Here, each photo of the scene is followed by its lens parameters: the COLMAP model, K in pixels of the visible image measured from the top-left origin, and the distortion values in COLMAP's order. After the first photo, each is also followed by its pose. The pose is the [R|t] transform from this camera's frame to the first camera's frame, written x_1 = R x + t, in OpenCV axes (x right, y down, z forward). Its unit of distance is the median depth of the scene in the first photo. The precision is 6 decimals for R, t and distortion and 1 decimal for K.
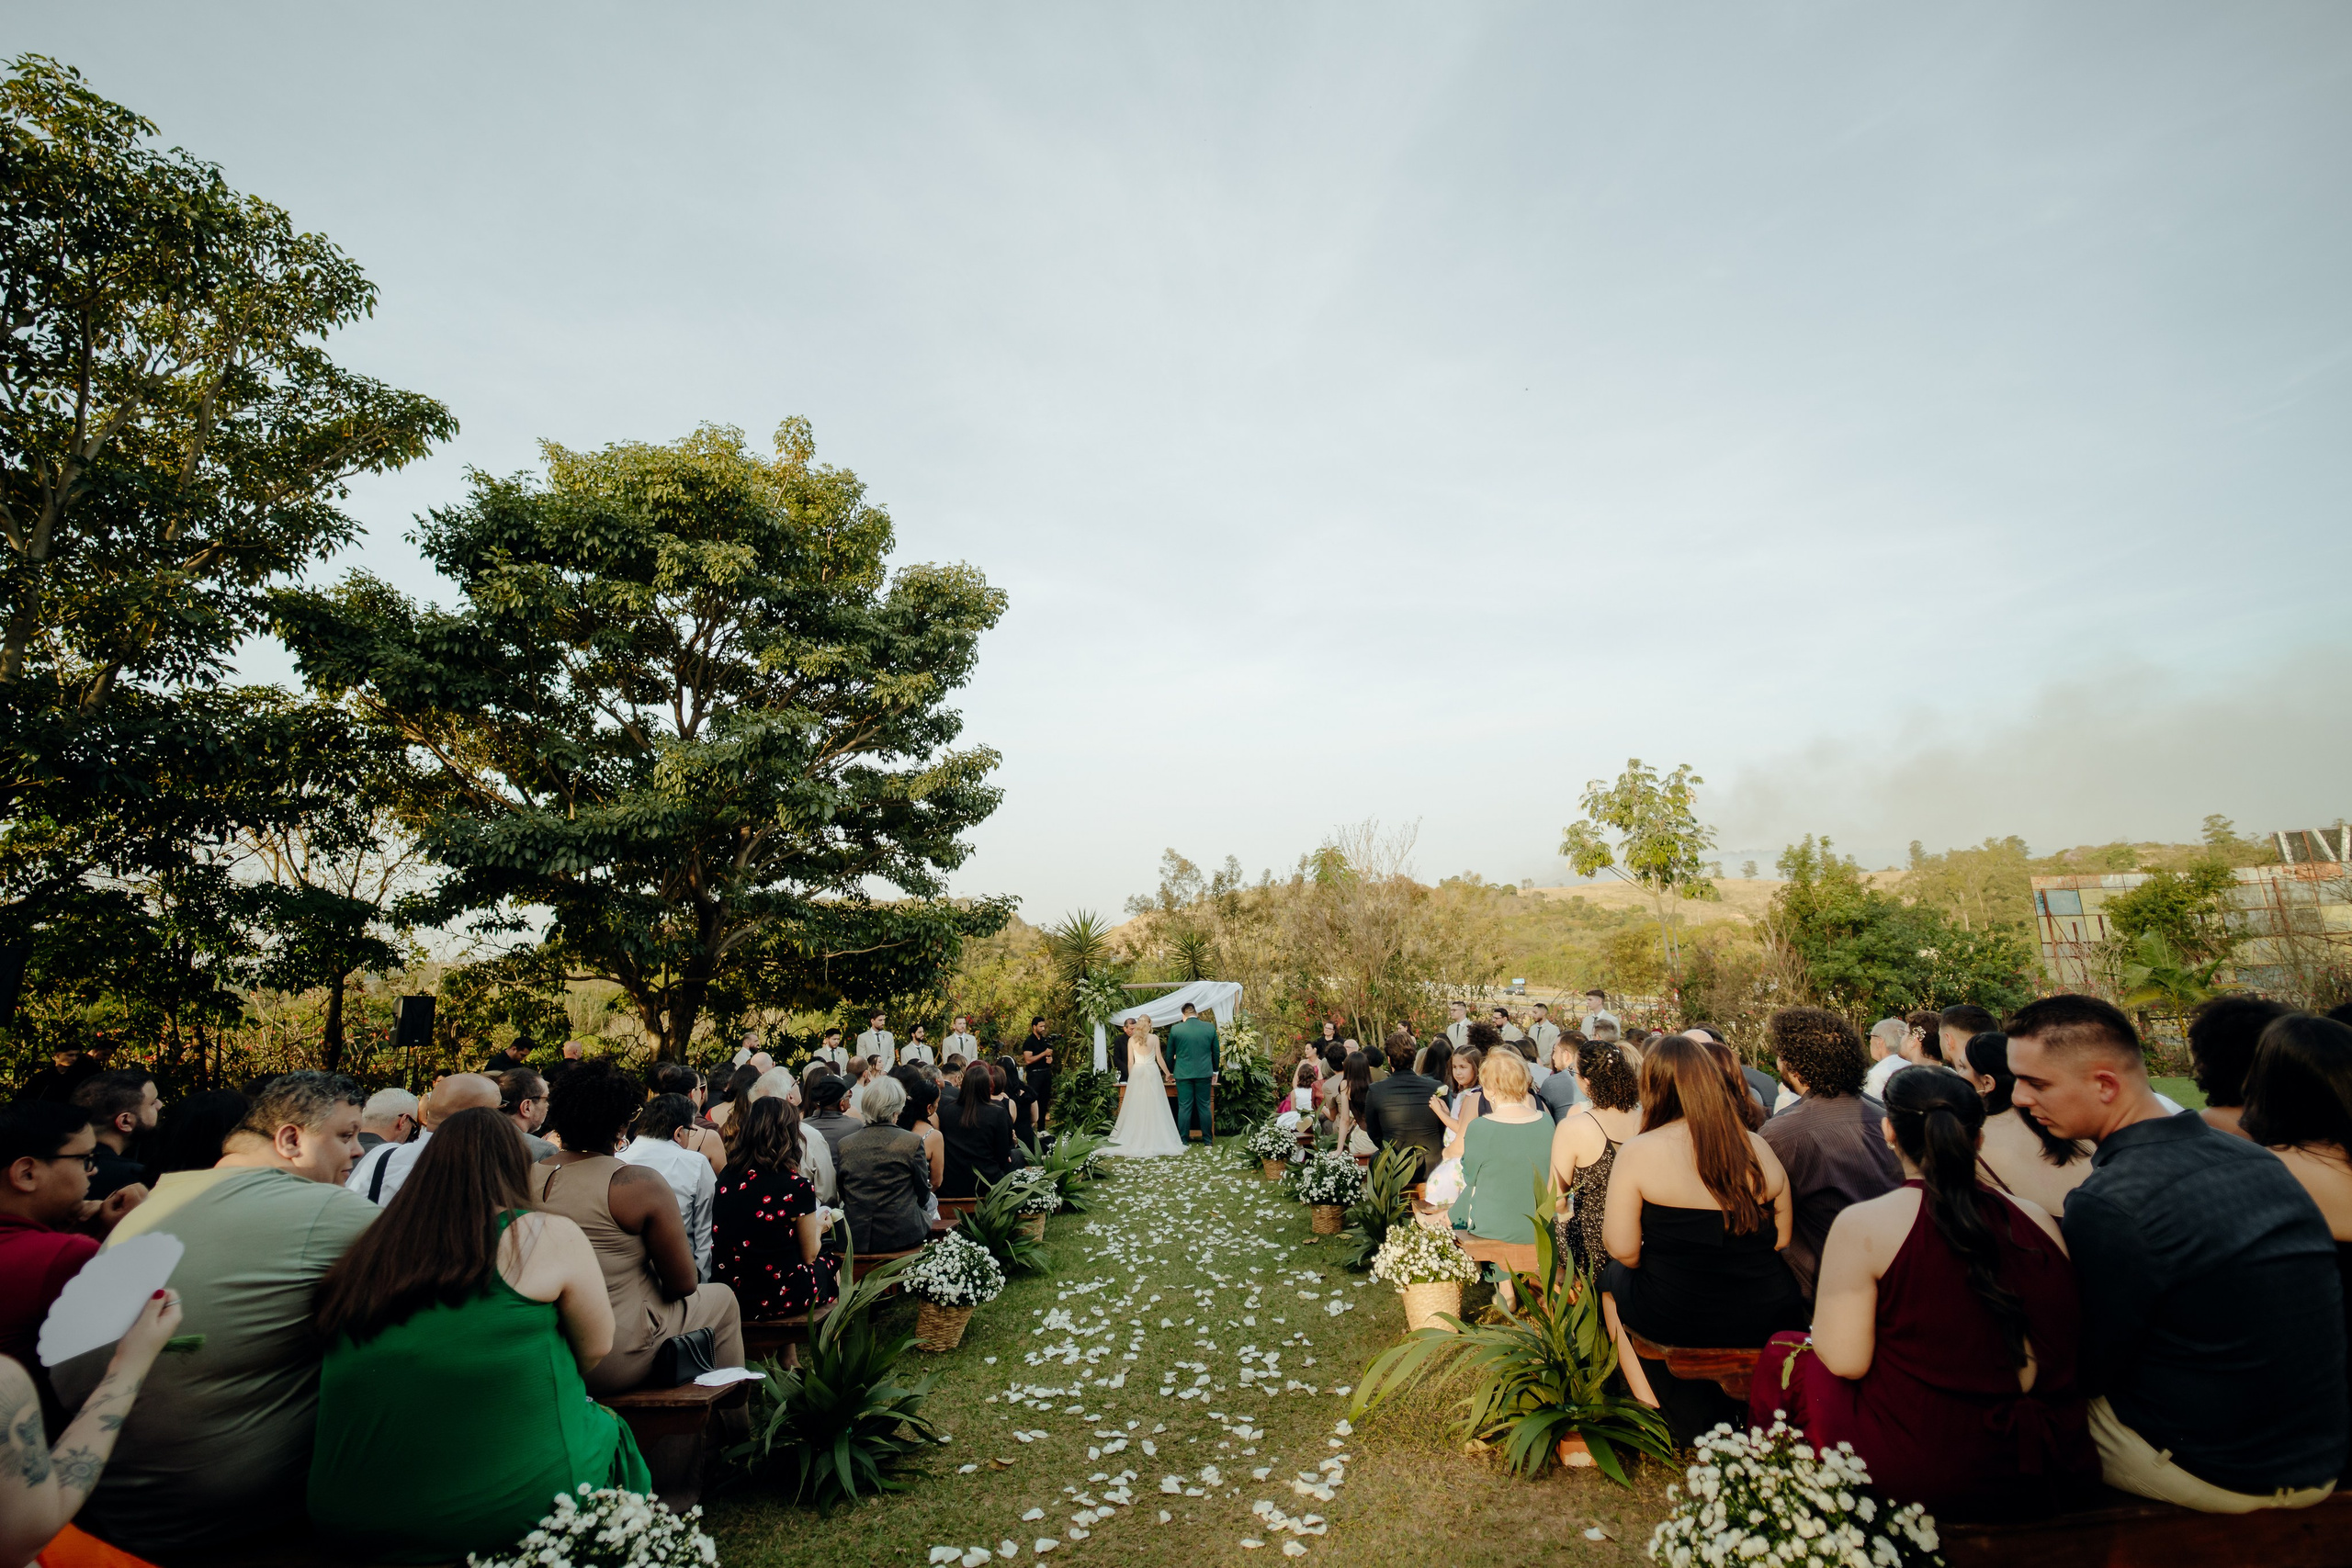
lens RADIAL K [[959.6, 0, 1169.3], [0, 959.6, 786.8], [0, 0, 1]] dist [-0.024202, -0.000328]
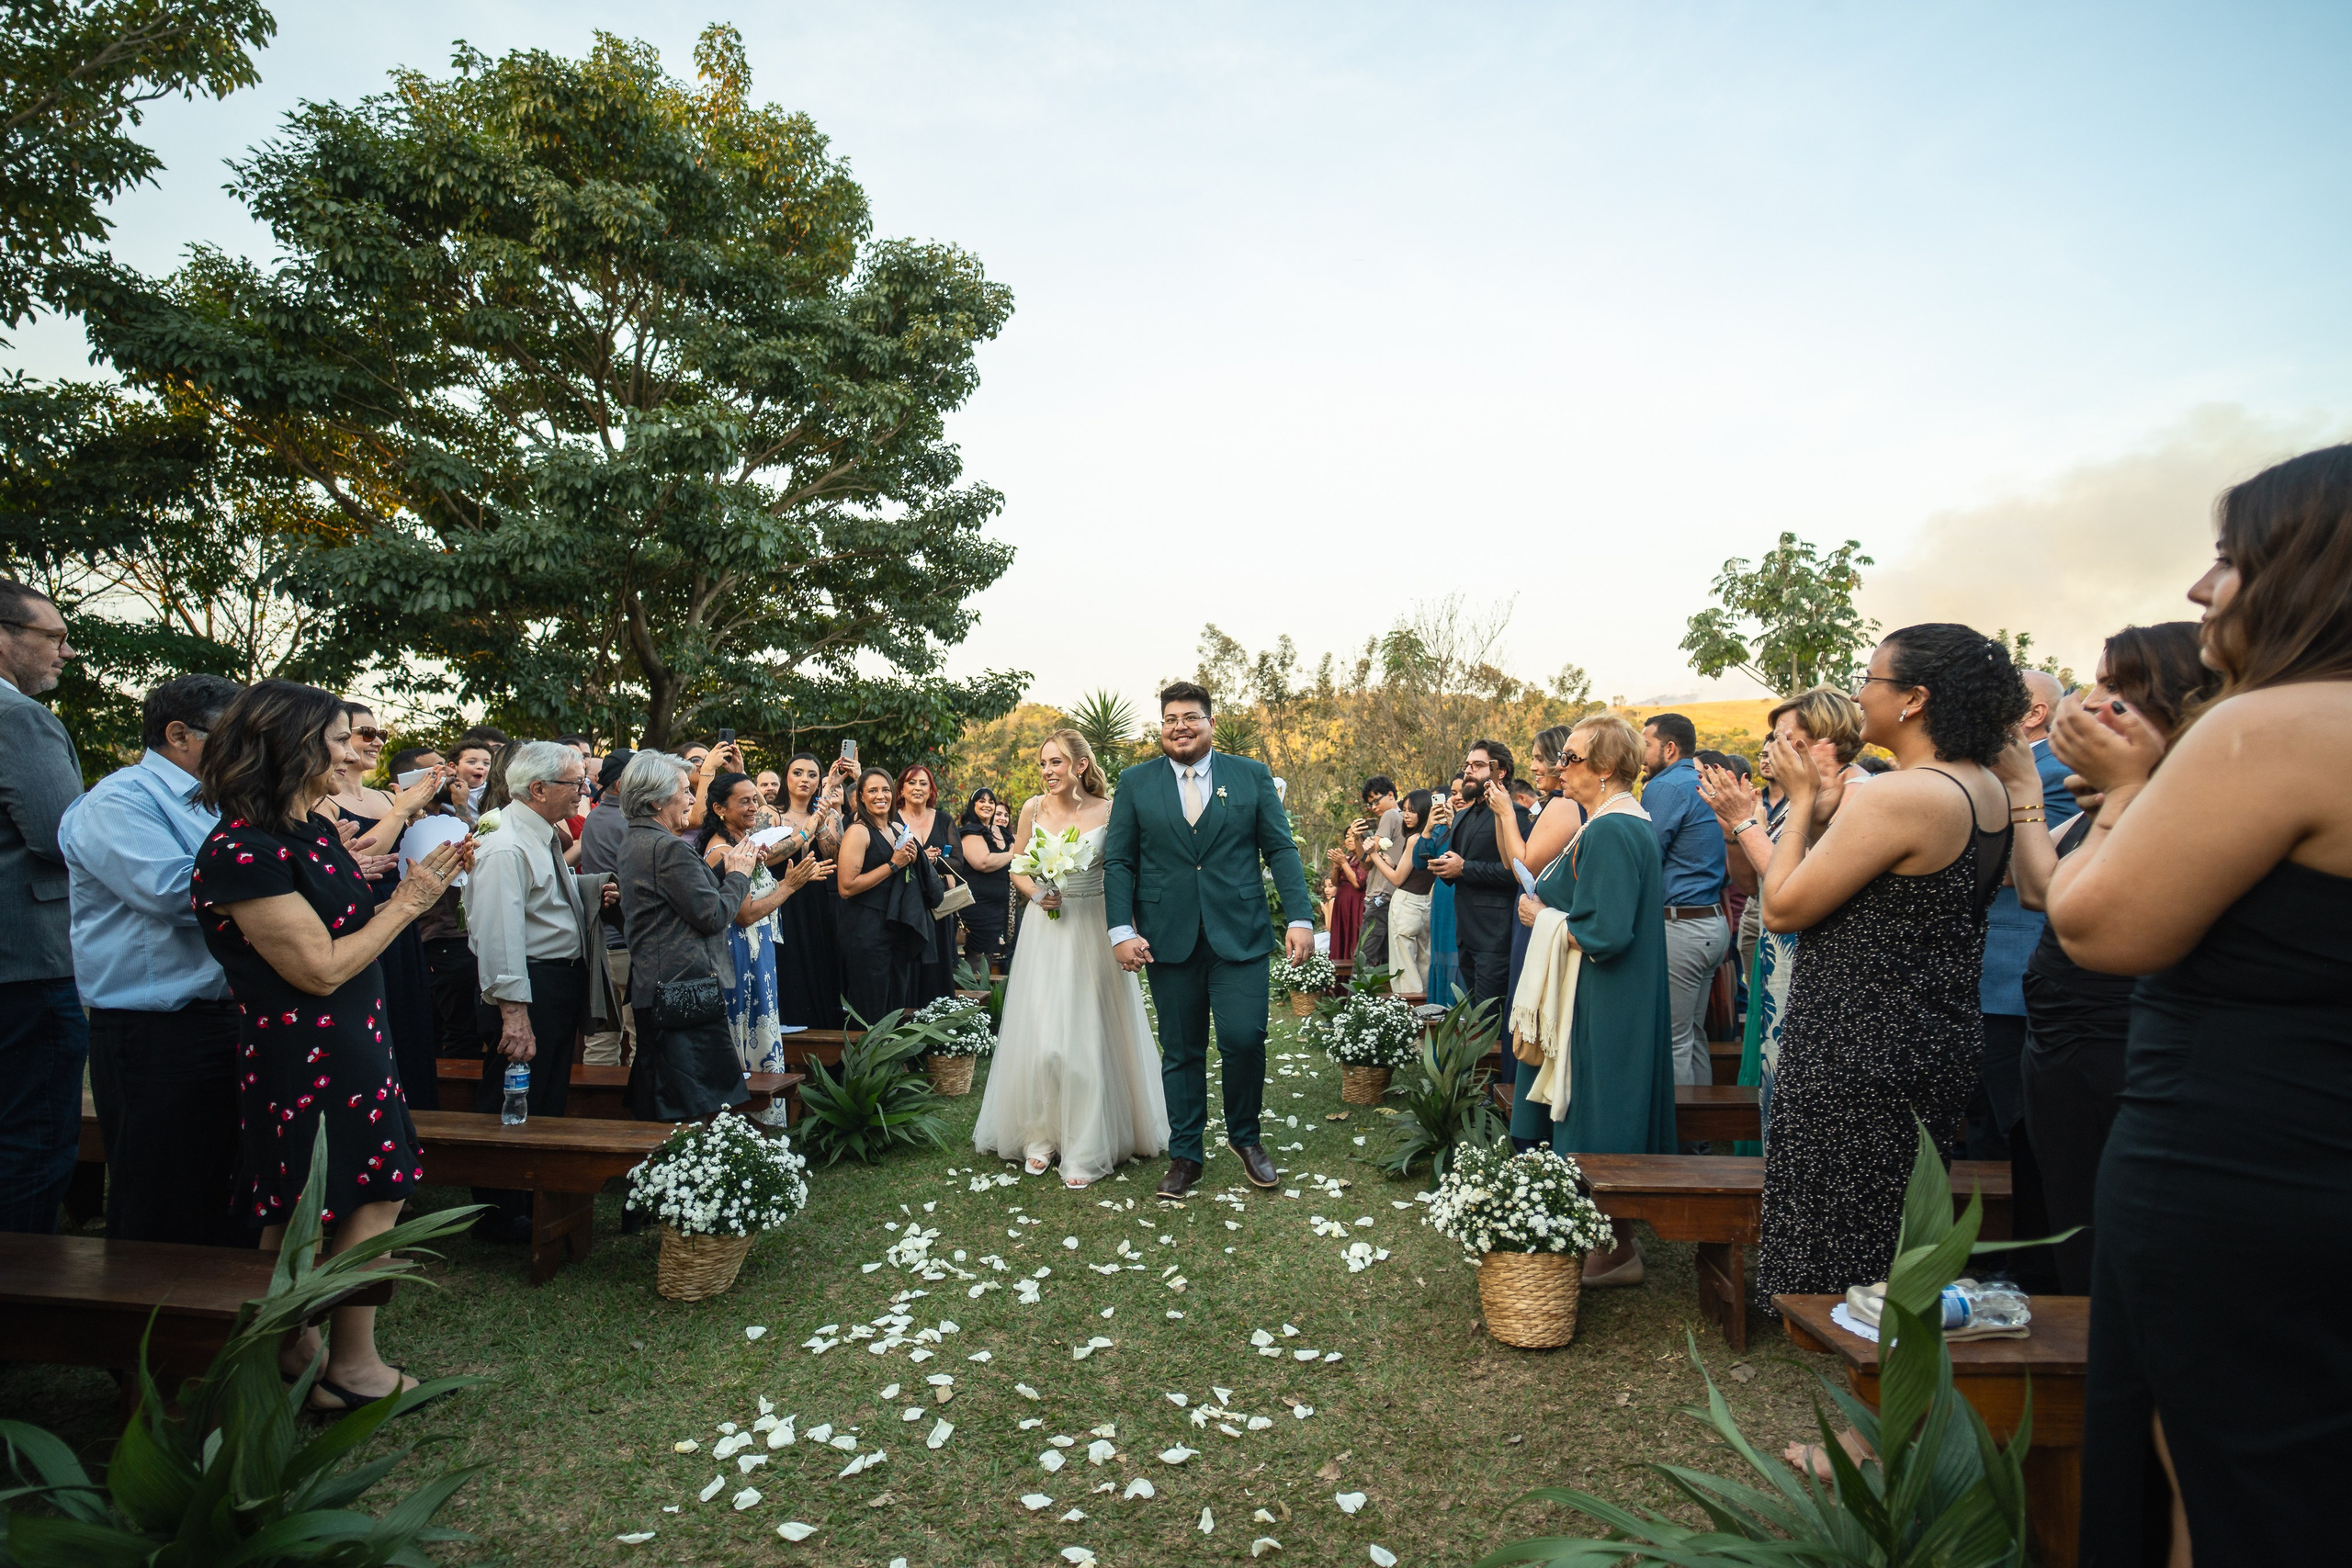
lens RADIAL K [[969.2, 0, 1176.0], [0, 969.2, 784.0], [0, 0, 1]] dist [-0.025173, 0.000470]
pose [[0.997529, 0.032605, -0.062238, 0.037109], [-0.020343, 0.981894, 0.188335, 0.059187], [0.067252, -0.186604, 0.980131, 0.191776]]
